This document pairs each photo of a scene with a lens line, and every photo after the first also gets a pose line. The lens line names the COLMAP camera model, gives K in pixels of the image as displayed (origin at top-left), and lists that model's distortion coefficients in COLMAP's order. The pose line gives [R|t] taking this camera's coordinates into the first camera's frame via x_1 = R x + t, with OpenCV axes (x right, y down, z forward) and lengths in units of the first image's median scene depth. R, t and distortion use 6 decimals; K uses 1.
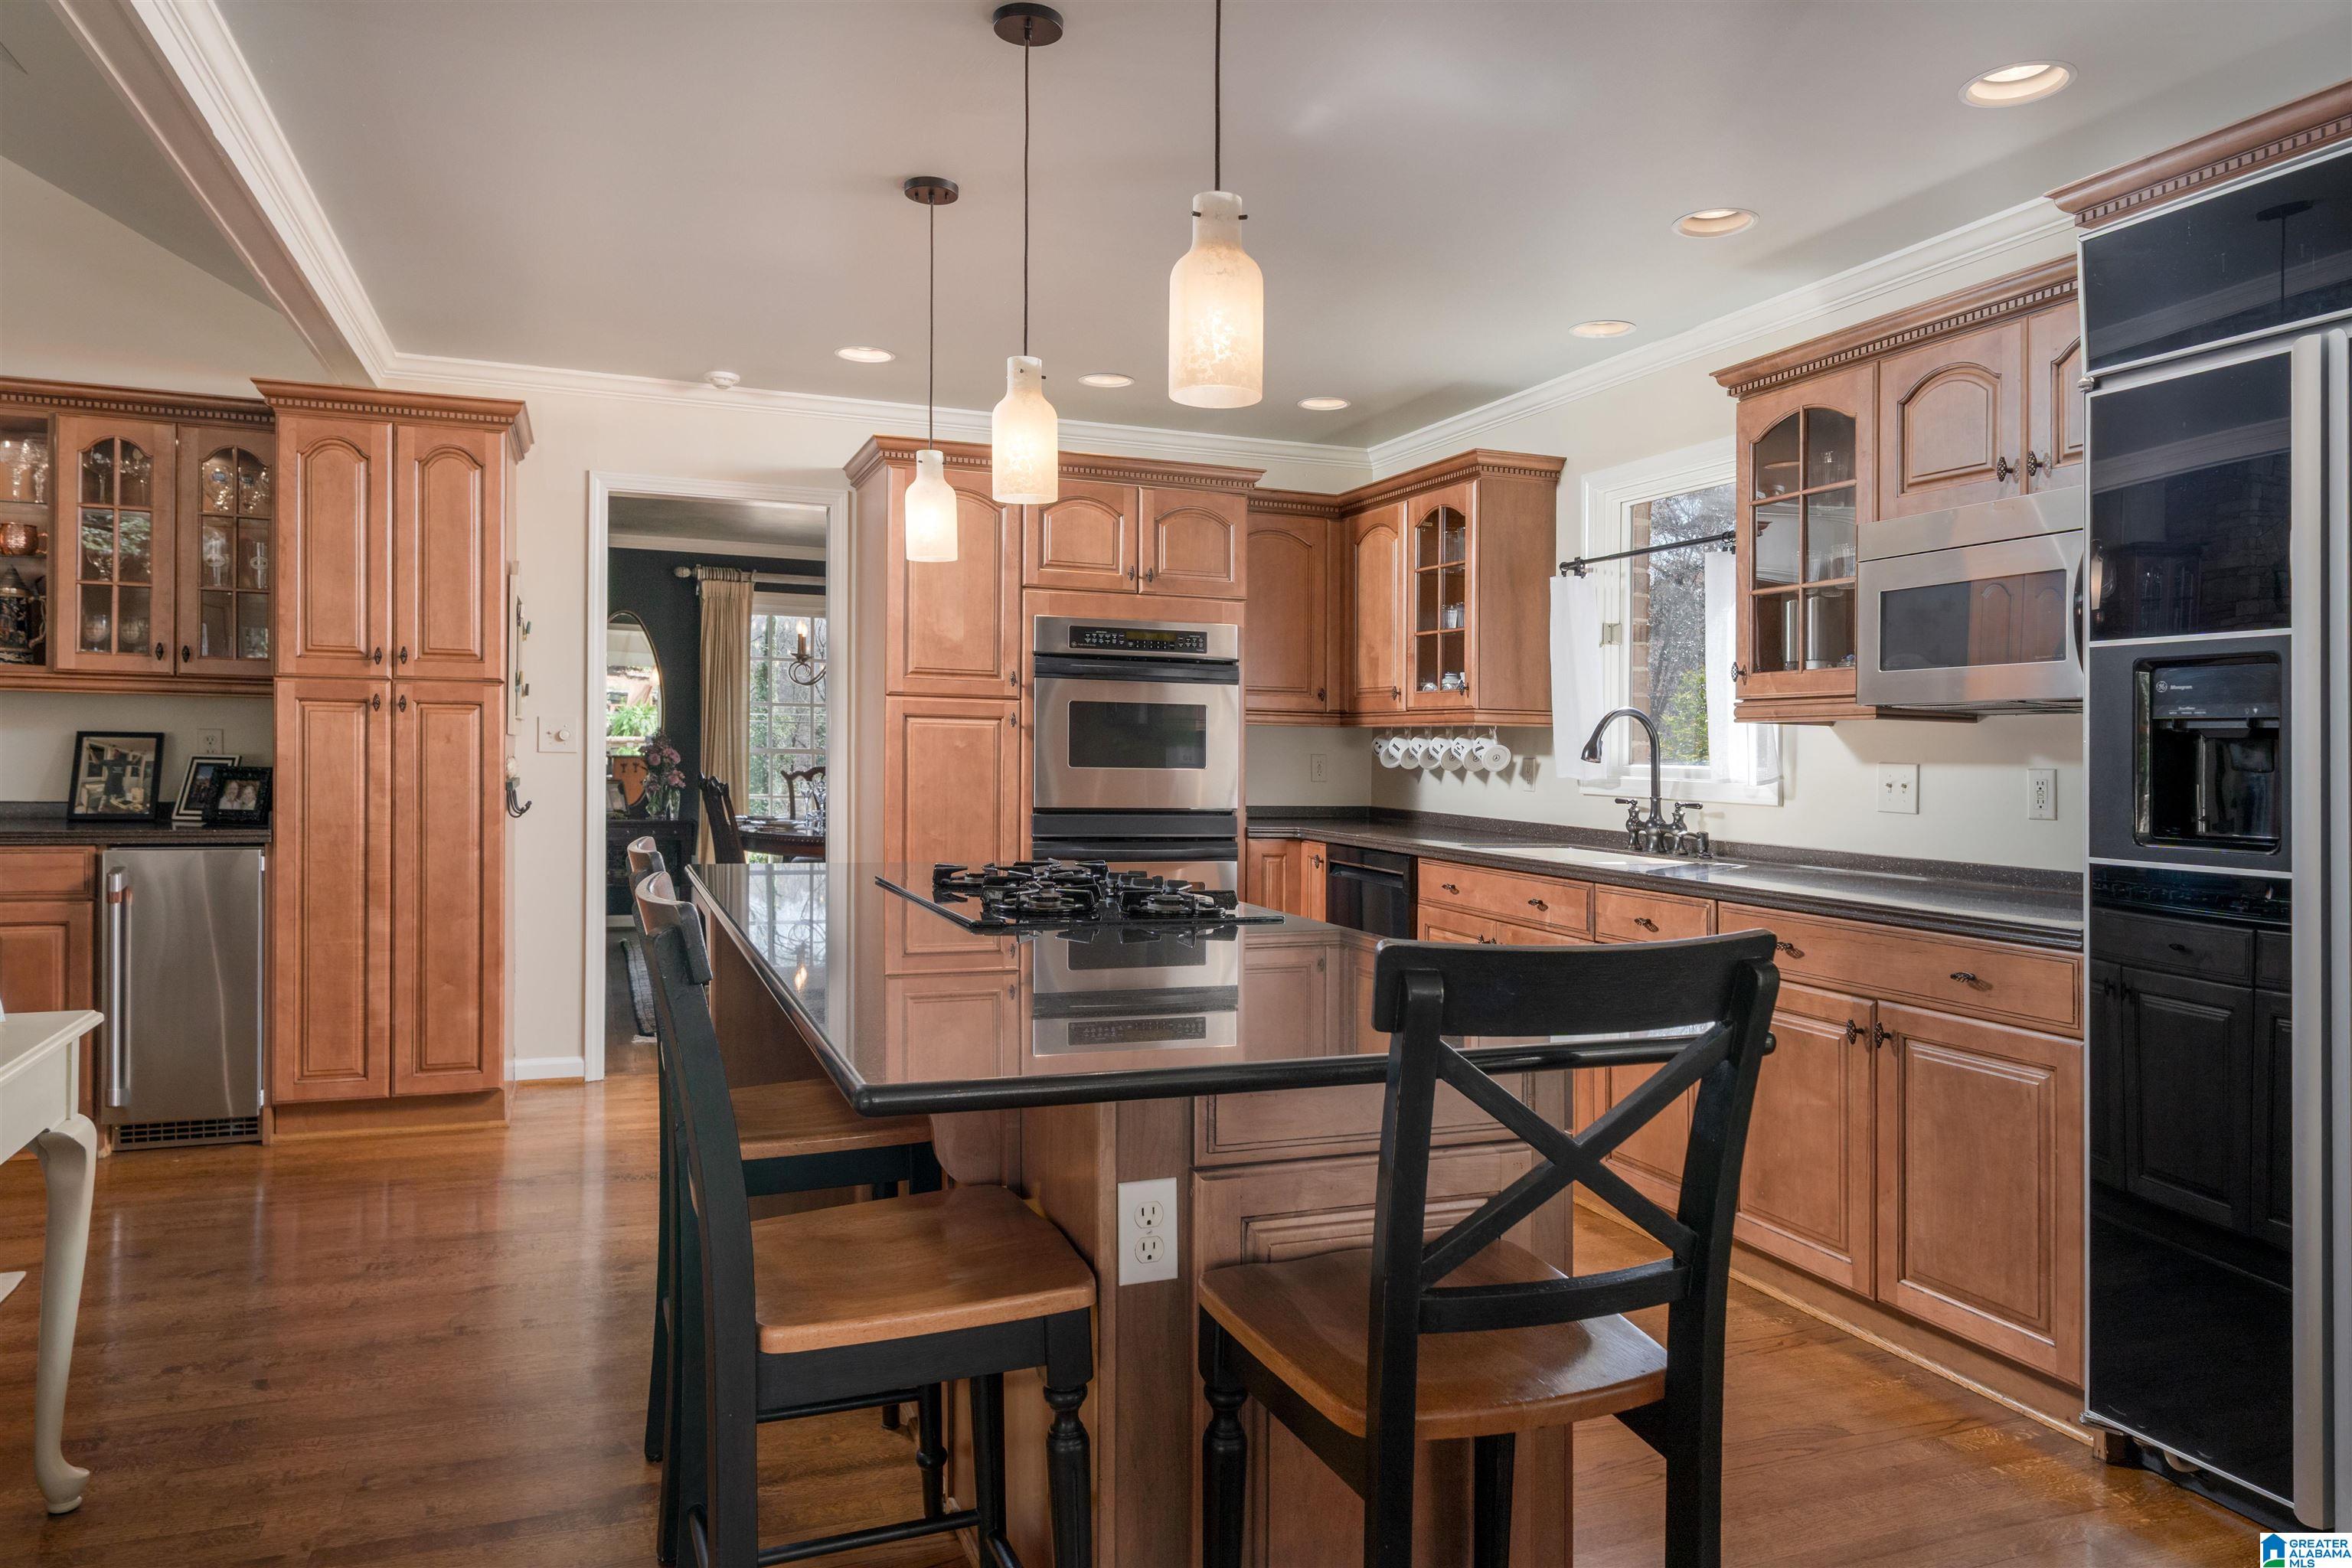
lens RADIAL K [[1470.2, 0, 1170.7], [0, 1470.2, 785.2], [0, 0, 1]] dist [-0.005255, -0.001196]
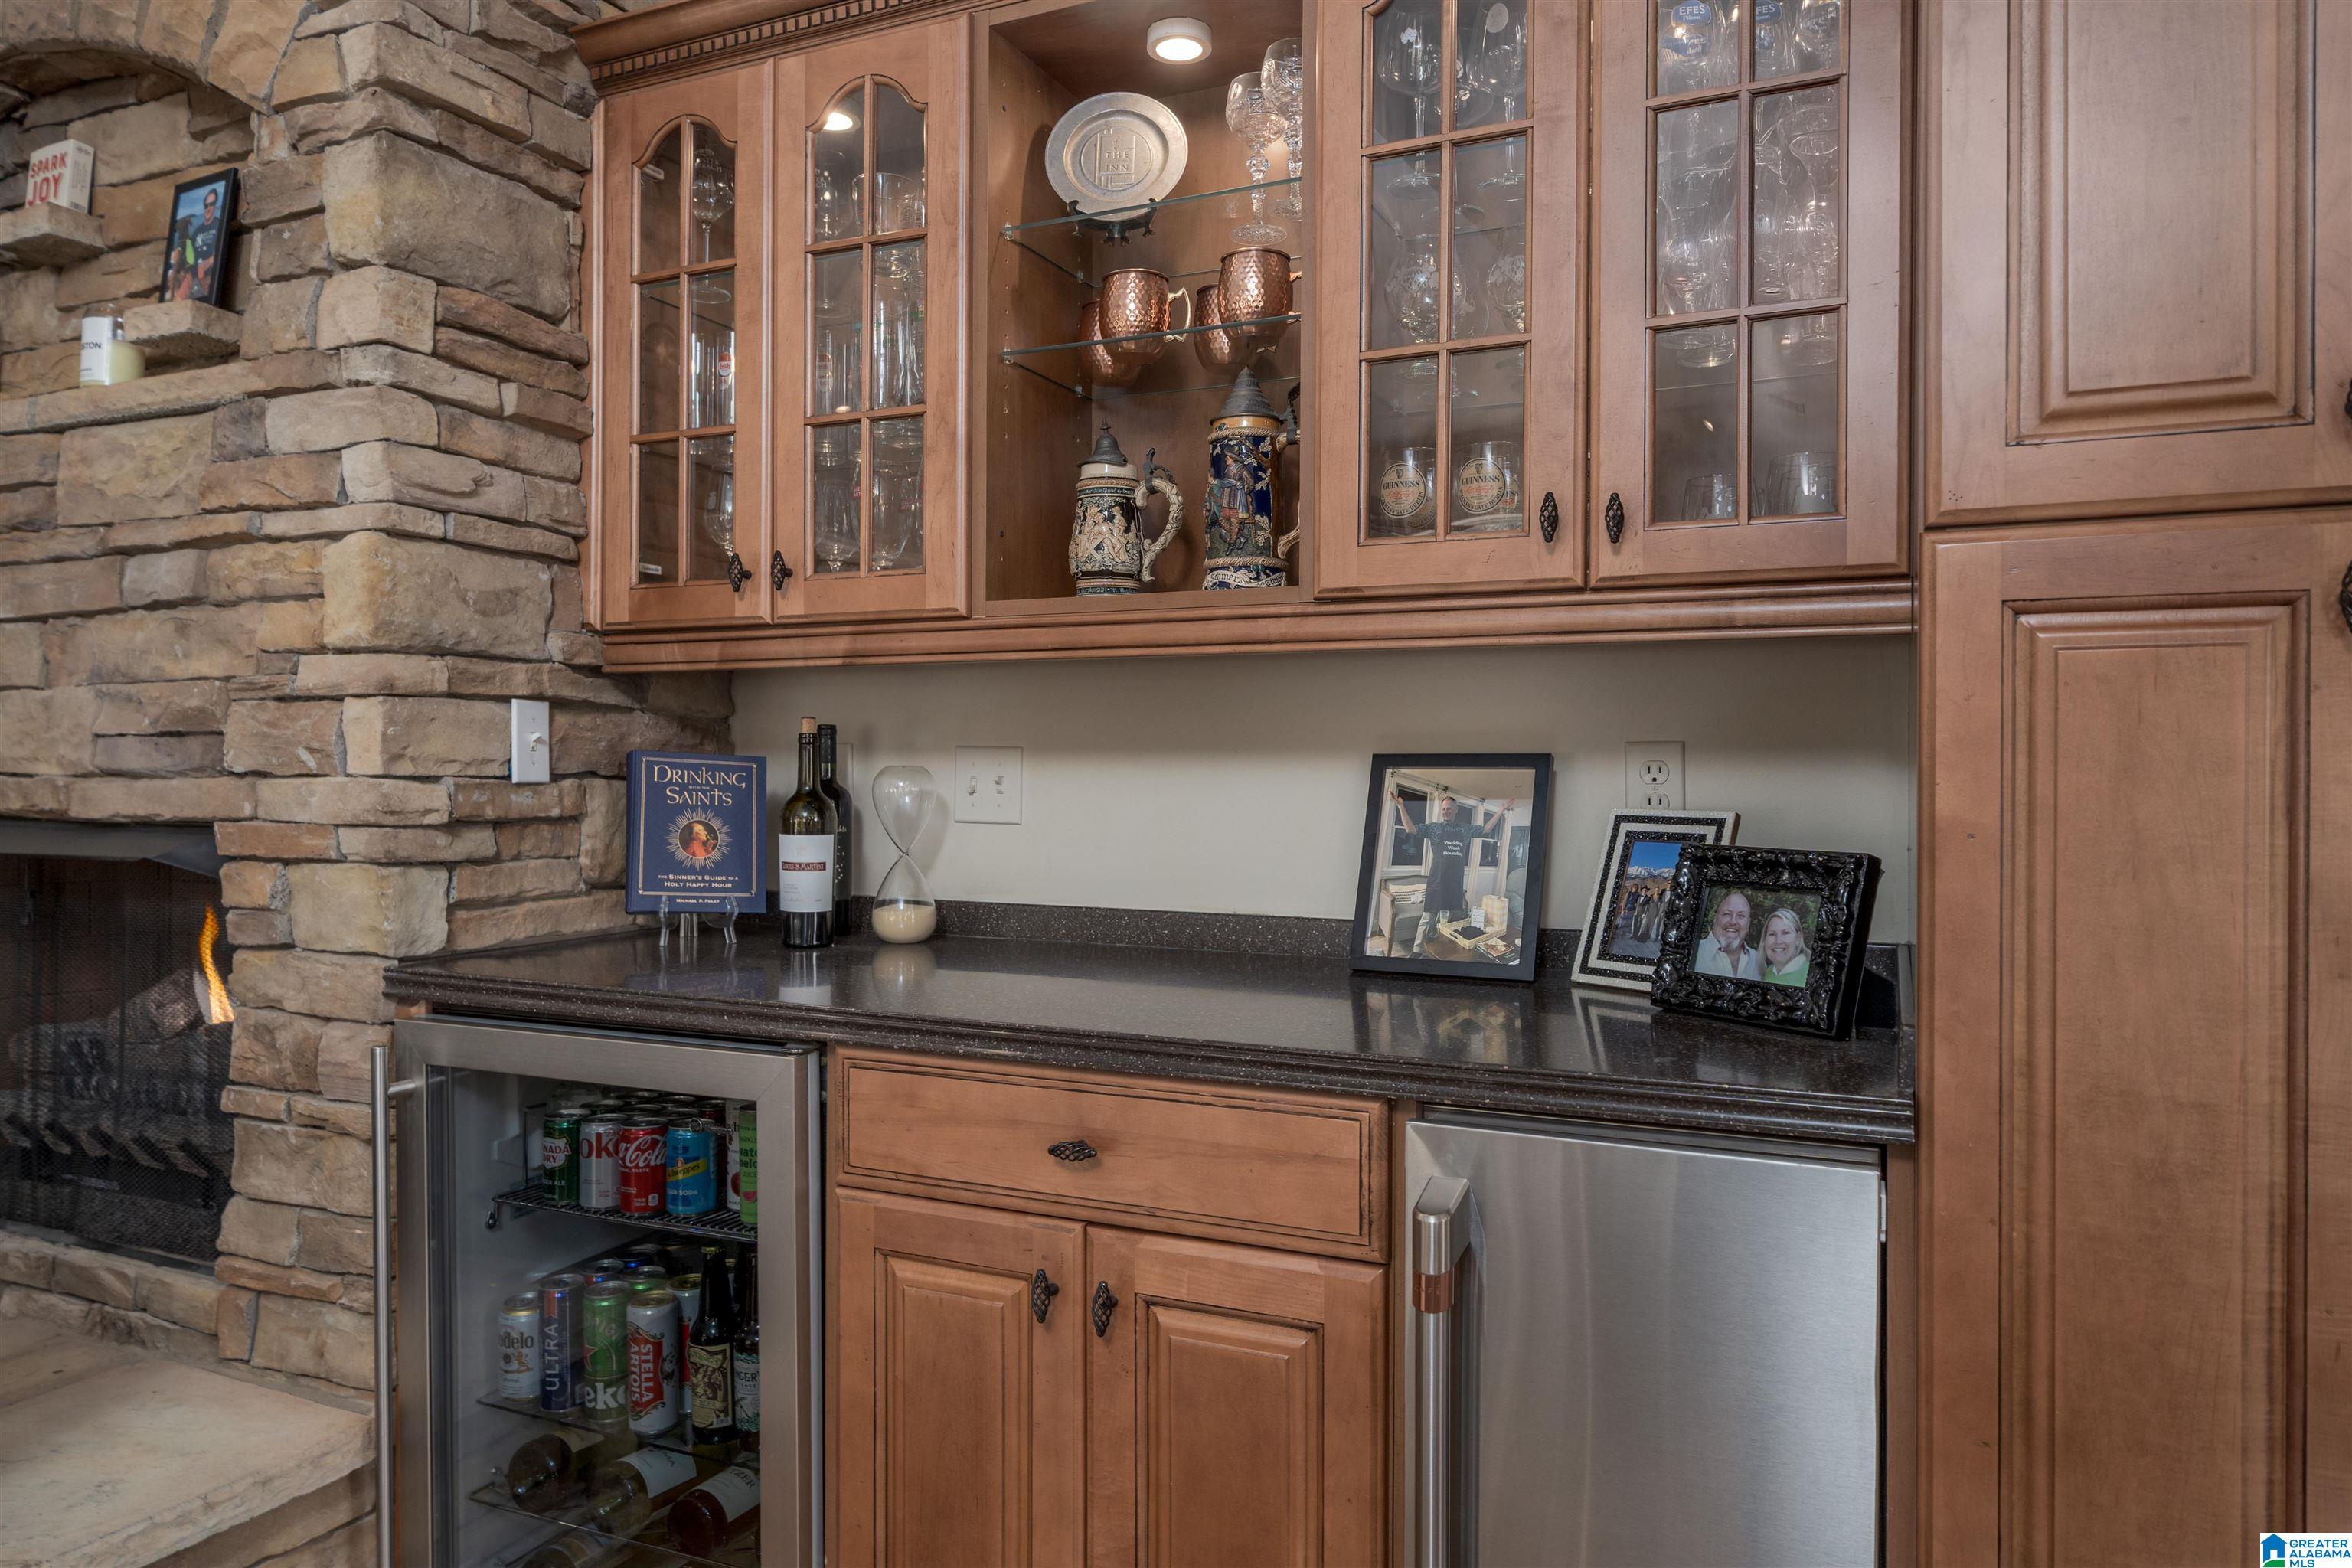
lens RADIAL K [[1552.9, 0, 1174.1], [0, 1552.9, 796.0], [0, 0, 1]] dist [0.005911, 0.001125]
pose [[0.684912, -0.004883, -0.728609, -0.465867], [-0.003556, 0.999943, -0.010045, -0.020438], [0.728617, 0.009471, 0.684856, 0.660007]]
